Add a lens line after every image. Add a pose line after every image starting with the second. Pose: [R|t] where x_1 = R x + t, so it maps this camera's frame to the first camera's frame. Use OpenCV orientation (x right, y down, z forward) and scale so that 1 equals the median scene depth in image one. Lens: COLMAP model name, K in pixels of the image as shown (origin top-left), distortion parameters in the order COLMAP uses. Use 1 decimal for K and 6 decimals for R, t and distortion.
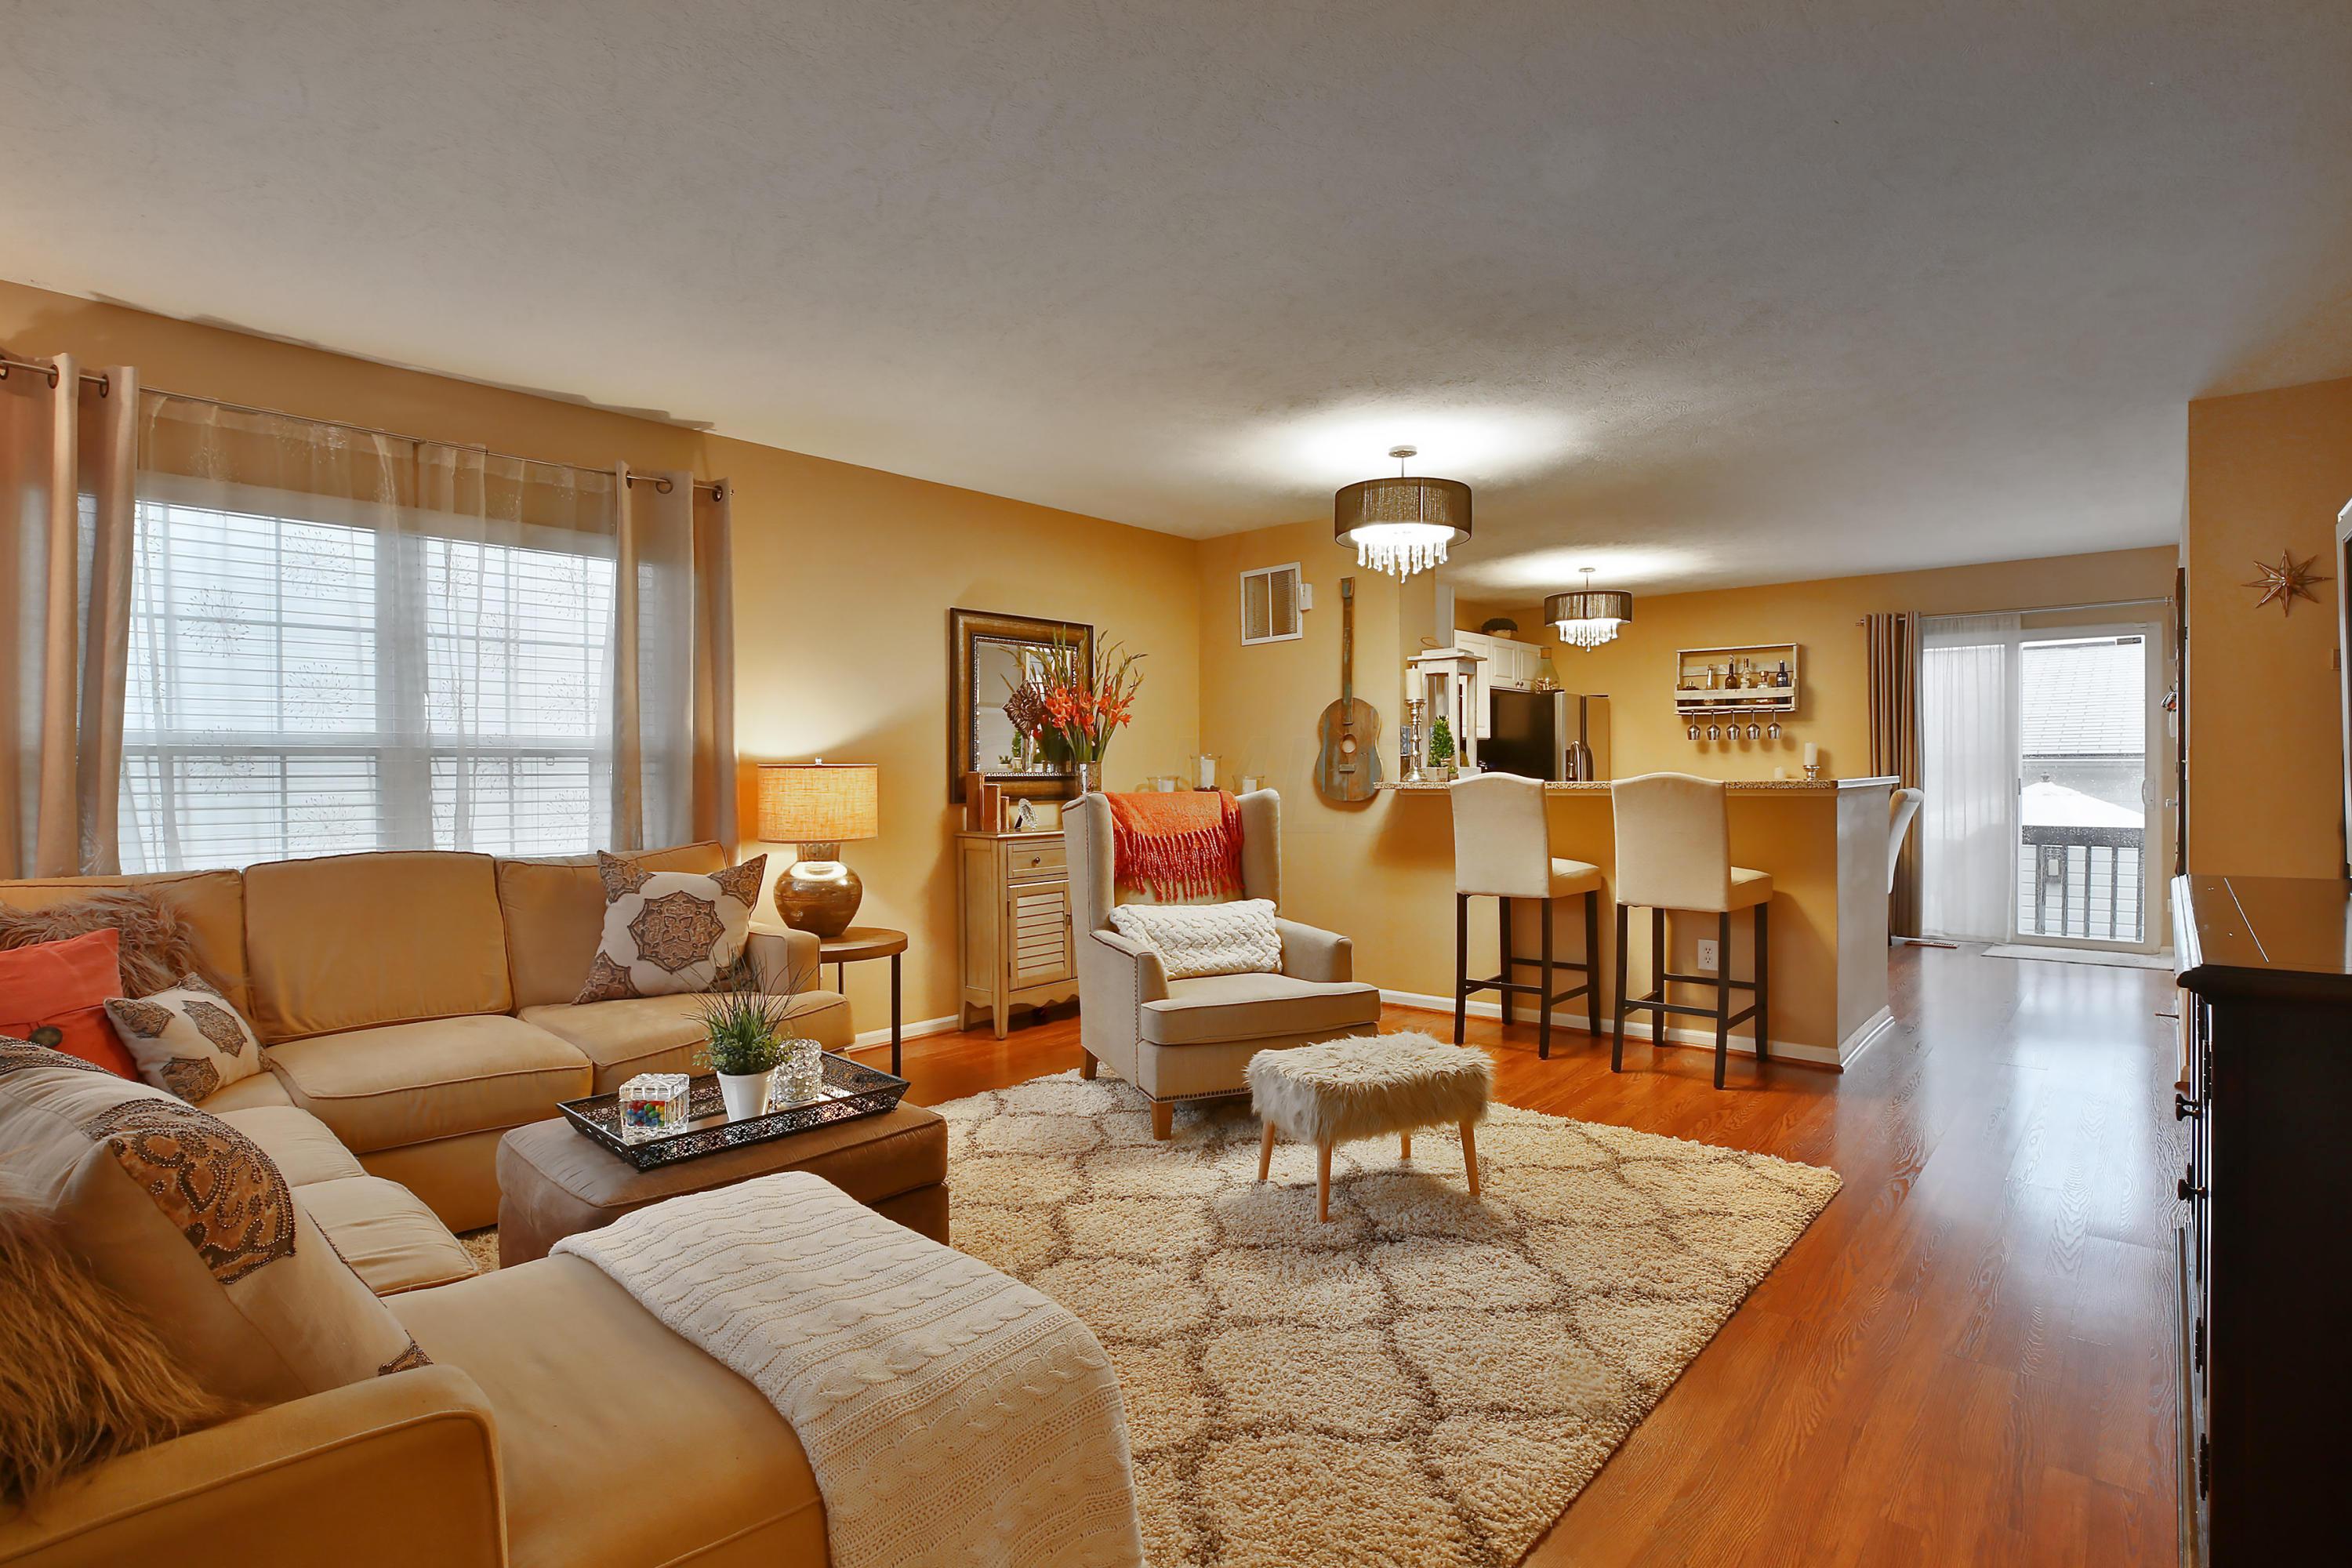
lens RADIAL K [[1159.9, 0, 1180.9], [0, 1159.9, 774.2], [0, 0, 1]] dist [-0.041070, 0.011908]
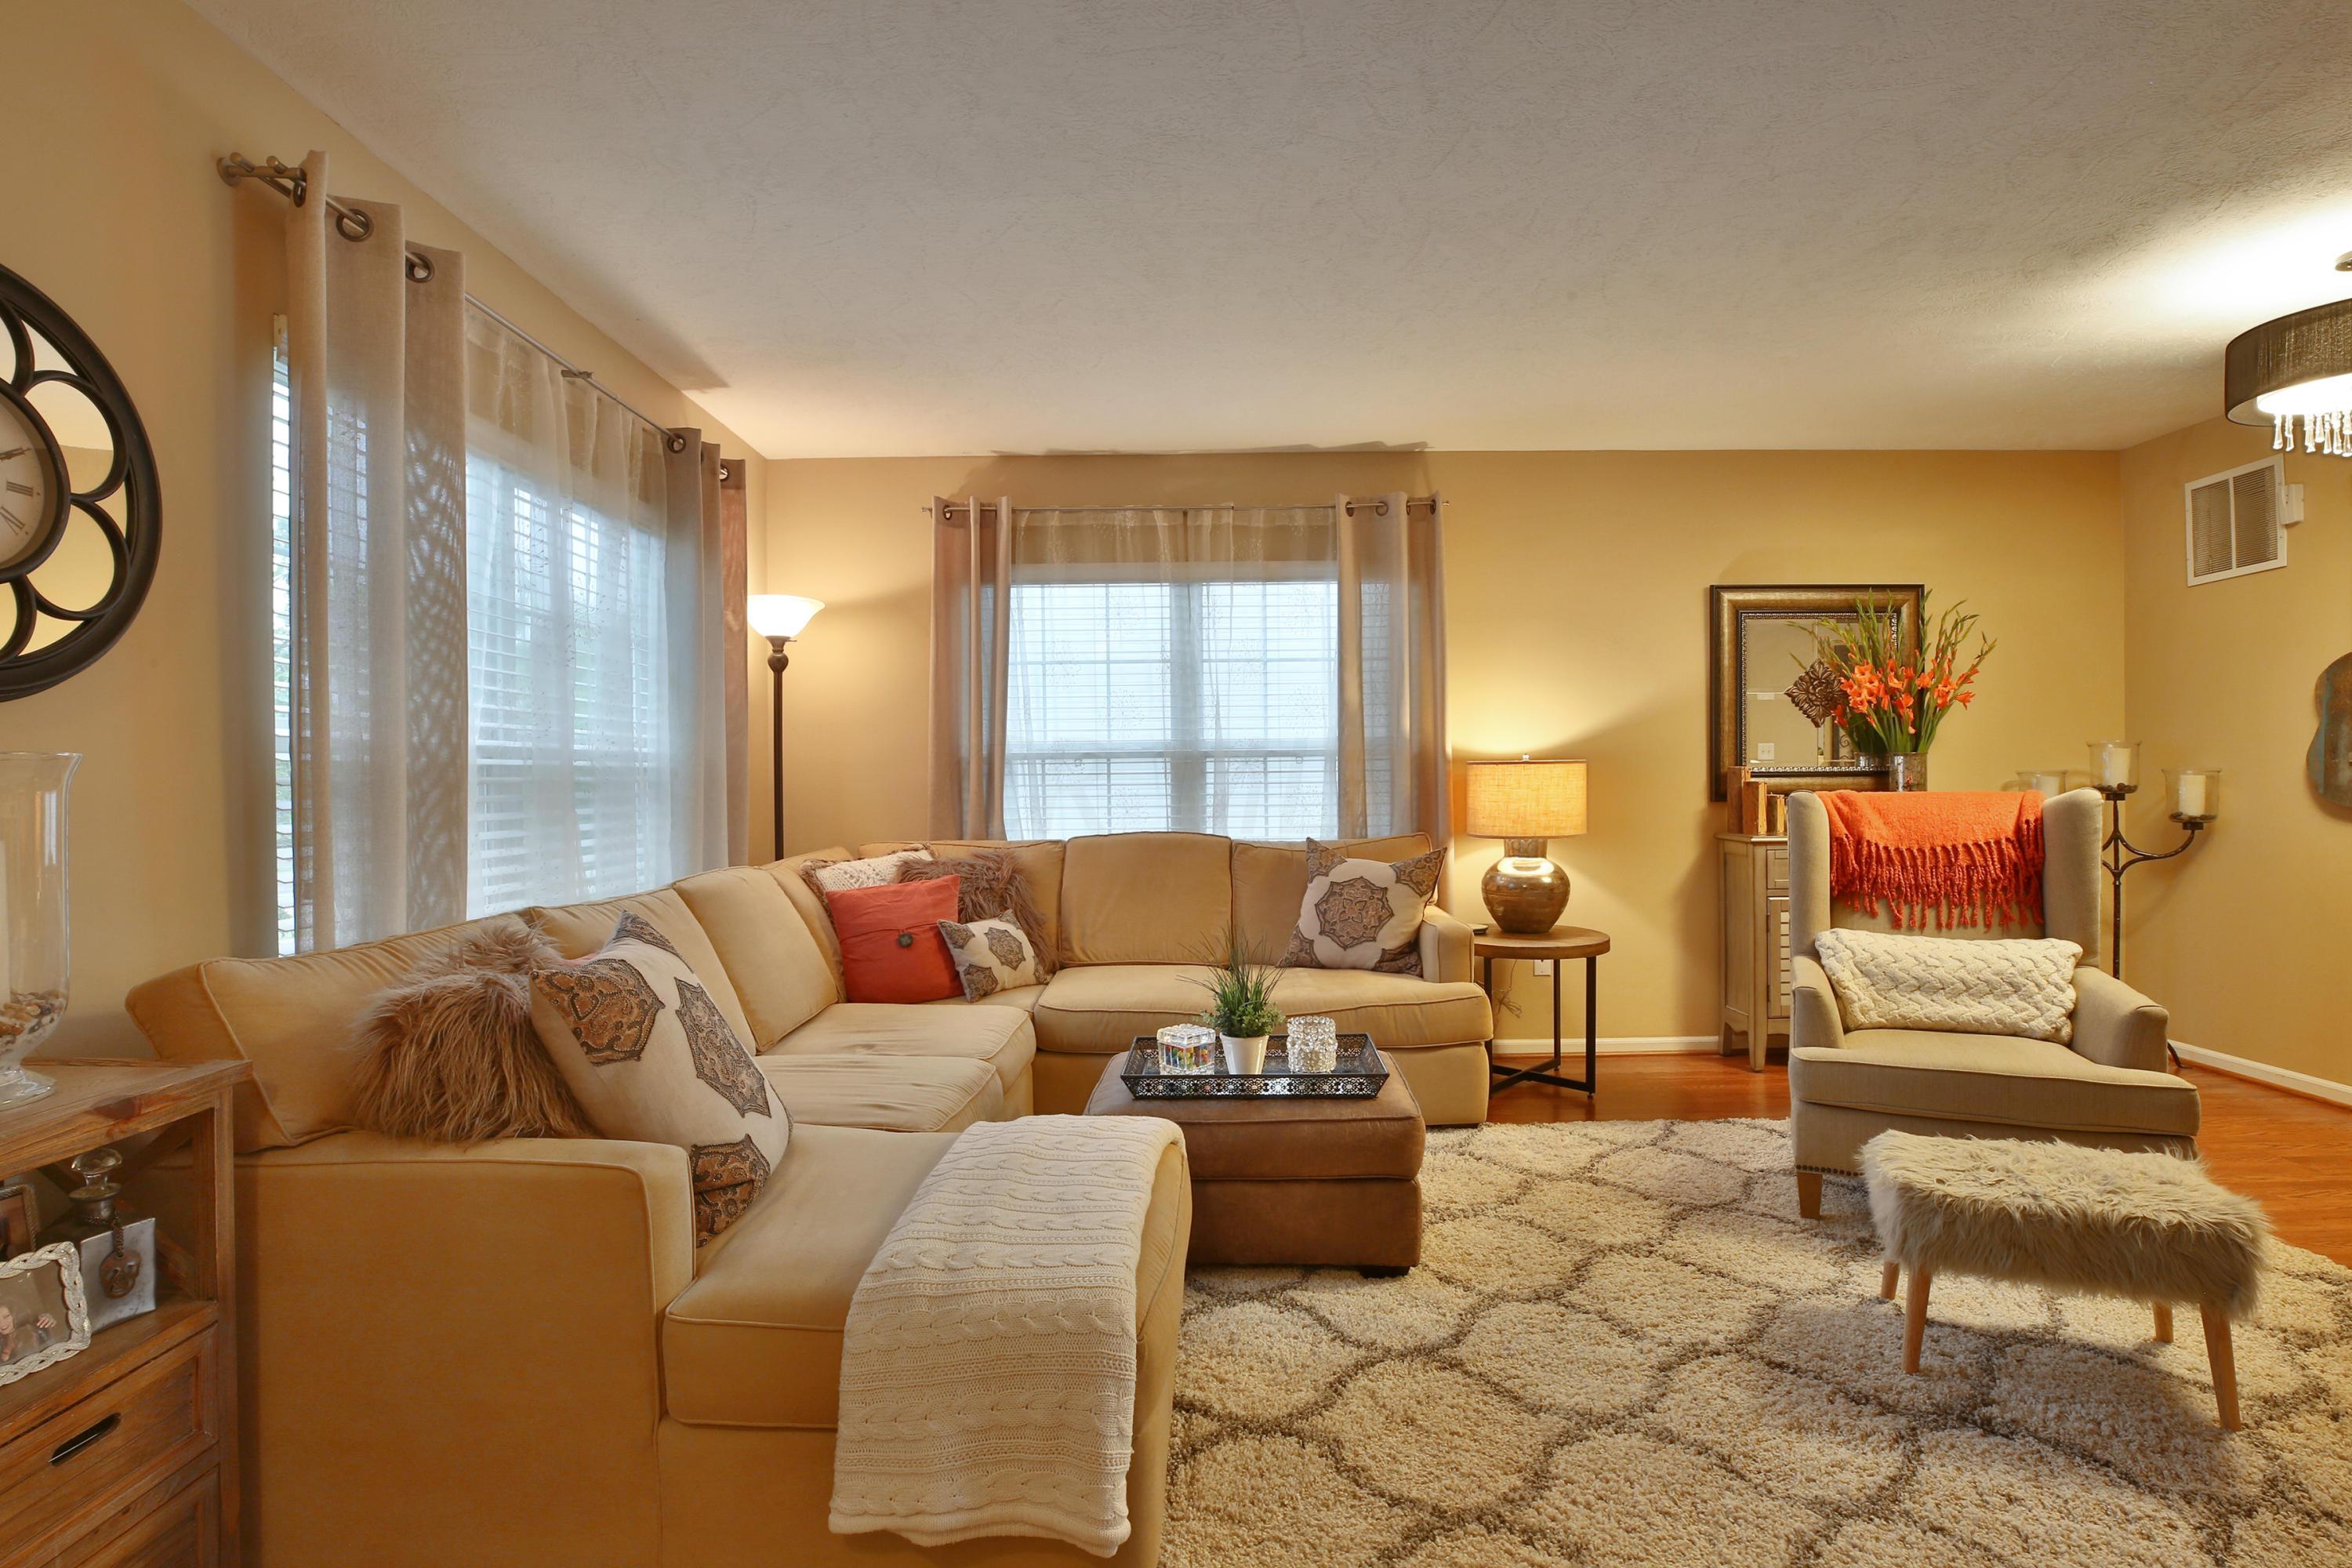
lens RADIAL K [[1159.9, 0, 1169.3], [0, 1159.9, 784.8], [0, 0, 1]] dist [-0.041070, 0.011908]
pose [[0.659117, 0.005068, -0.752023, 0.267642], [0.004858, 0.999928, 0.010997, -0.000037], [0.752025, -0.010902, 0.659045, 0.123723]]
